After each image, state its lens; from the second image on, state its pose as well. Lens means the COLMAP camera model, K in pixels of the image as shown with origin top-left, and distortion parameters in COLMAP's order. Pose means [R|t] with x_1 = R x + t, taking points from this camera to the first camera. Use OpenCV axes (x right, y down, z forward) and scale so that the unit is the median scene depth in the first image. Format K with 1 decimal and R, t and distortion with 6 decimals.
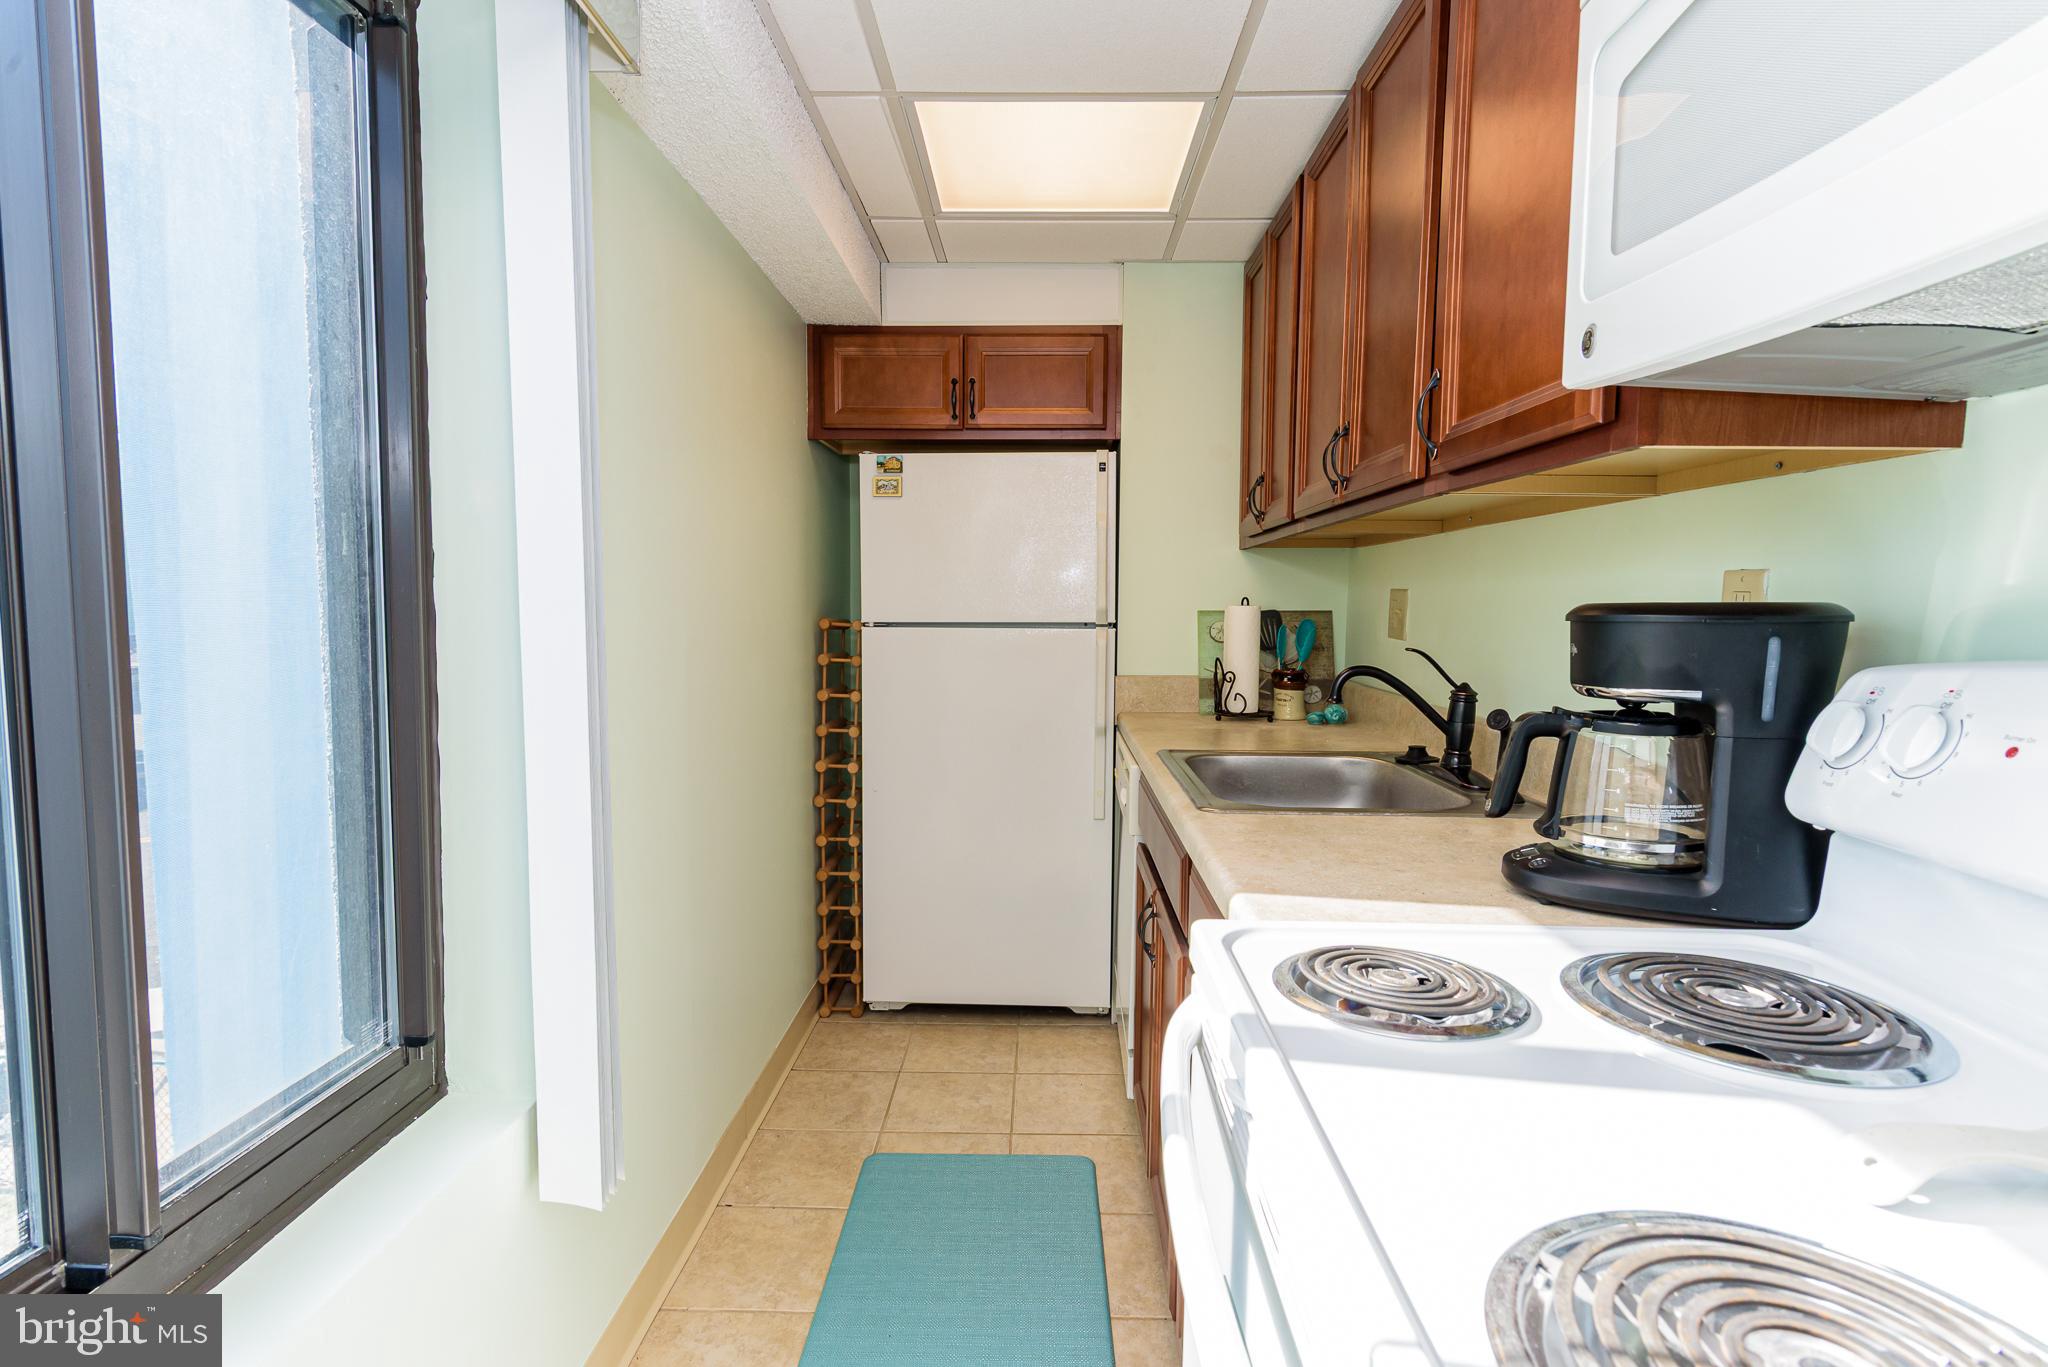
lens RADIAL K [[1045.1, 0, 1015.1], [0, 1045.1, 689.9], [0, 0, 1]] dist [-0.000067, 0.000197]
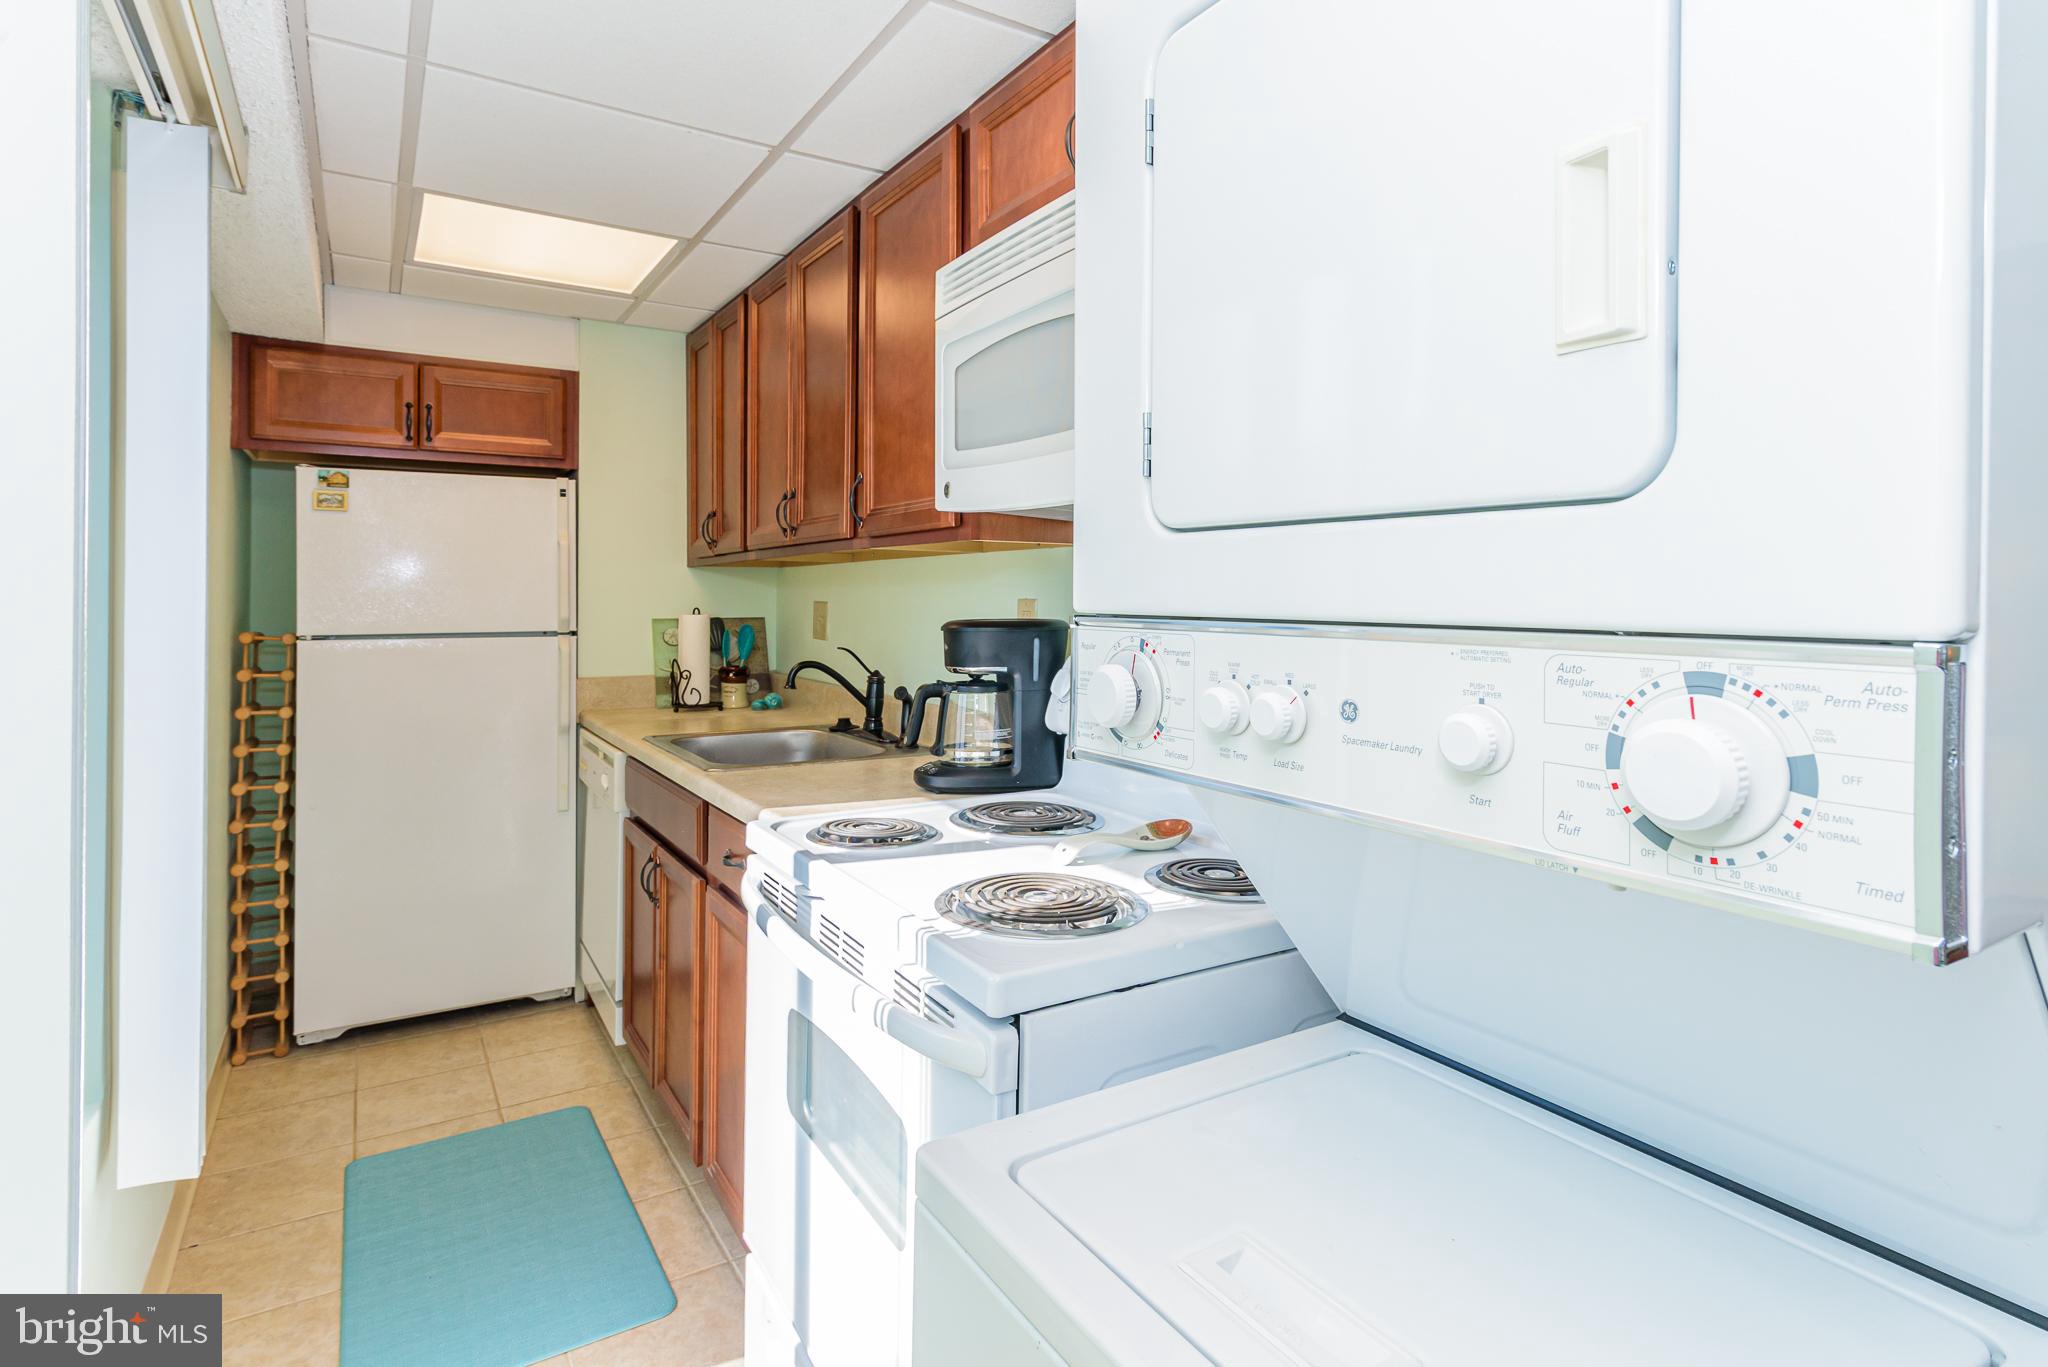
lens RADIAL K [[1045.1, 0, 1032.6], [0, 1045.1, 601.5], [0, 0, 1]] dist [-0.000067, 0.000197]
pose [[0.834228, -0.005763, 0.551389, -0.139988], [0.050910, 0.996479, -0.066610, 0.004561], [-0.549064, 0.083639, 0.831585, -0.245688]]
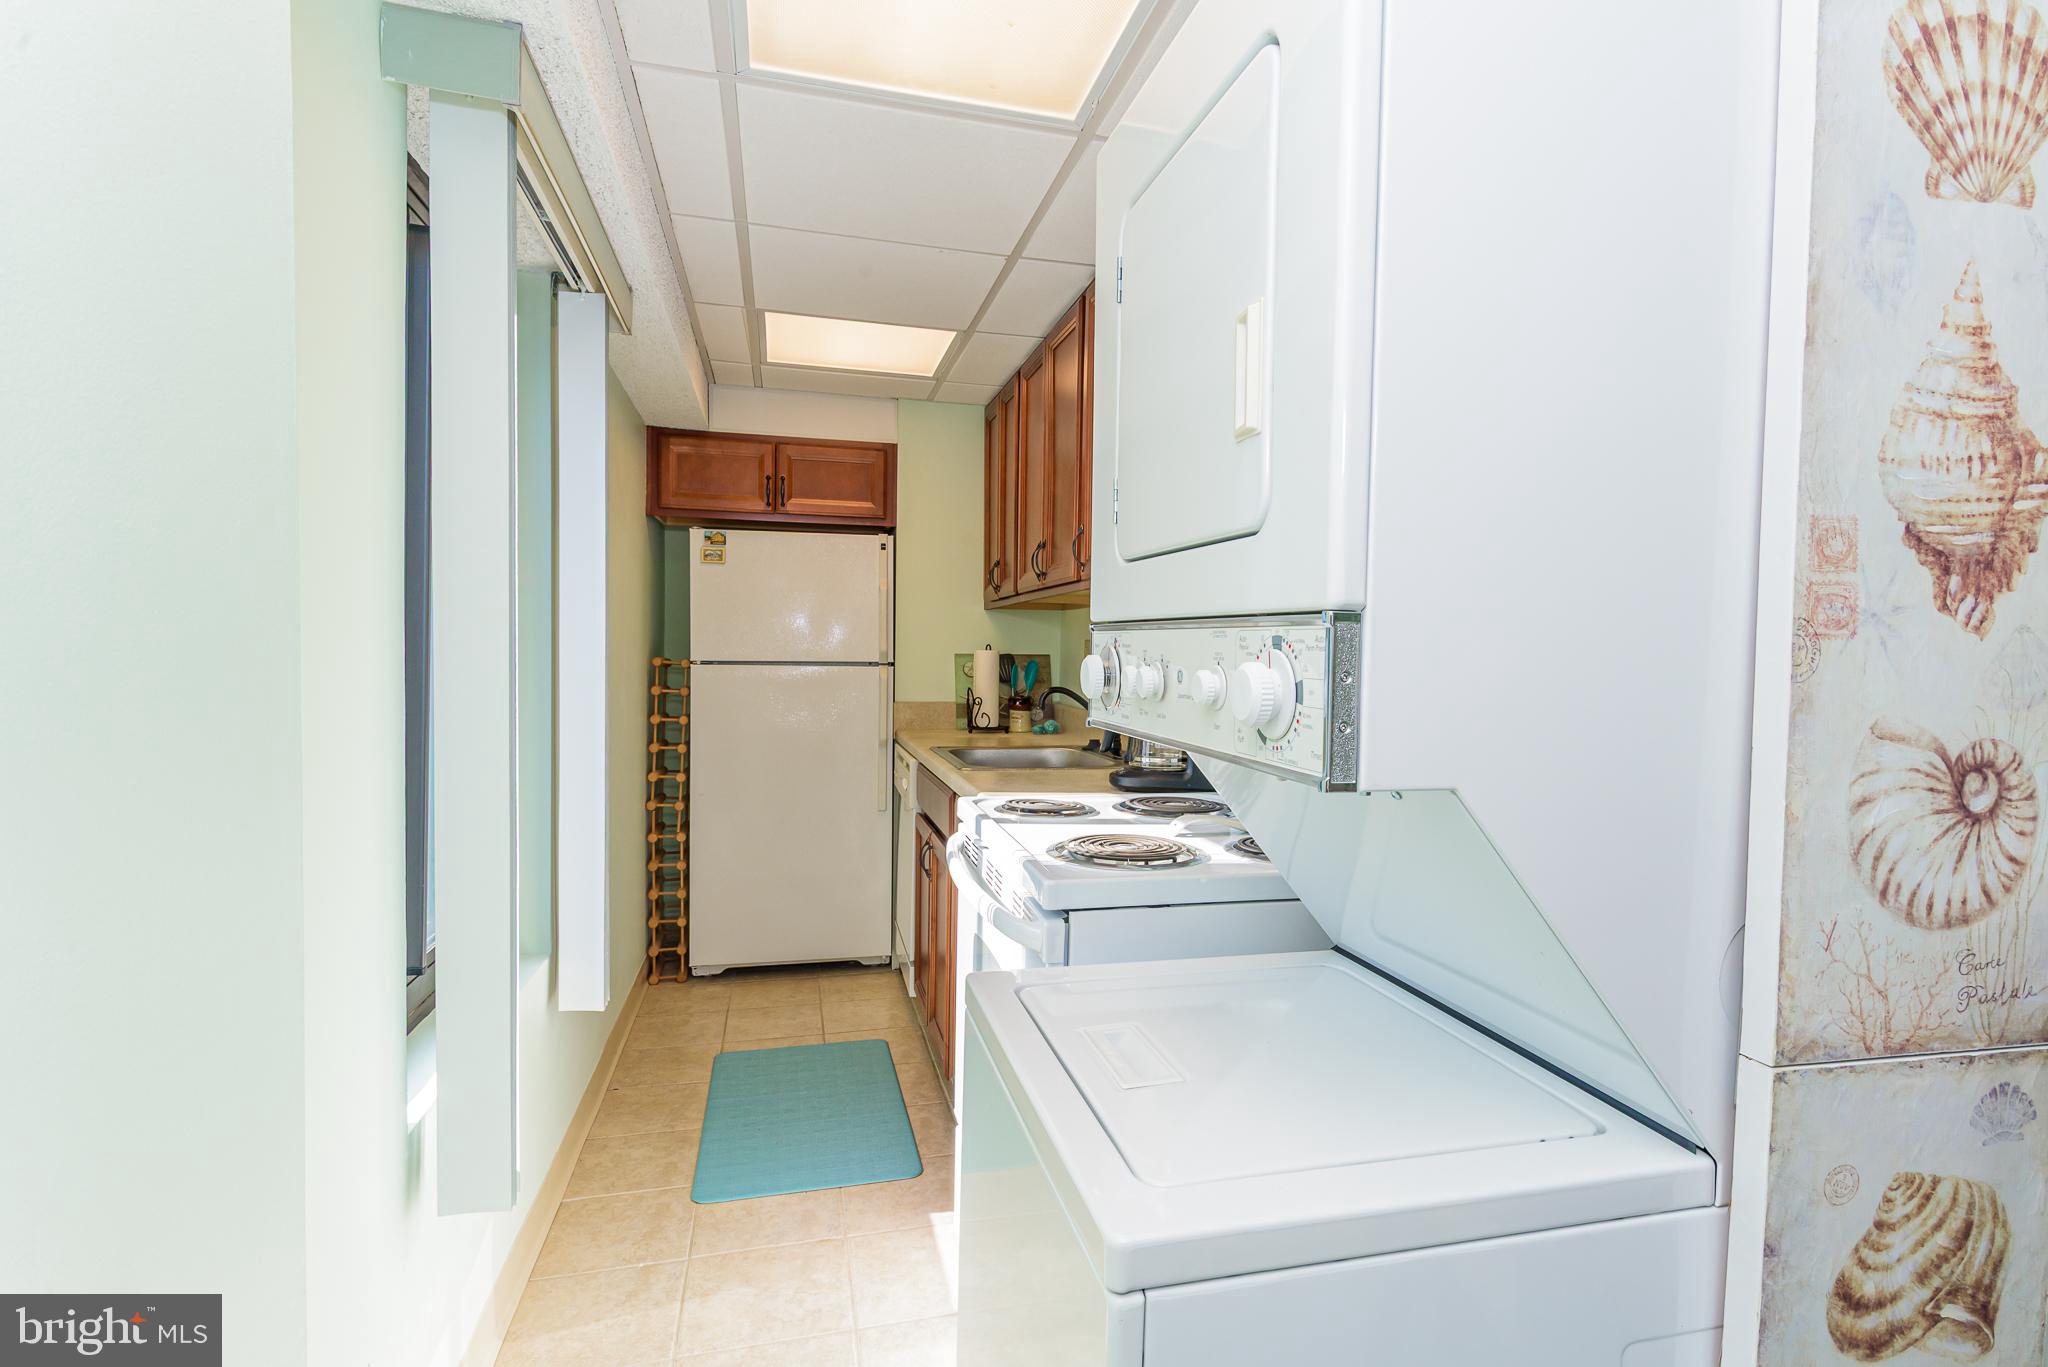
lens RADIAL K [[1045.1, 0, 1084.5], [0, 1045.1, 698.6], [0, 0, 1]] dist [-0.000067, 0.000197]
pose [[0.955053, -0.004155, 0.296406, -0.083656], [0.014920, 0.999308, -0.034064, 0.039148], [-0.296060, 0.036955, 0.954454, -0.433368]]
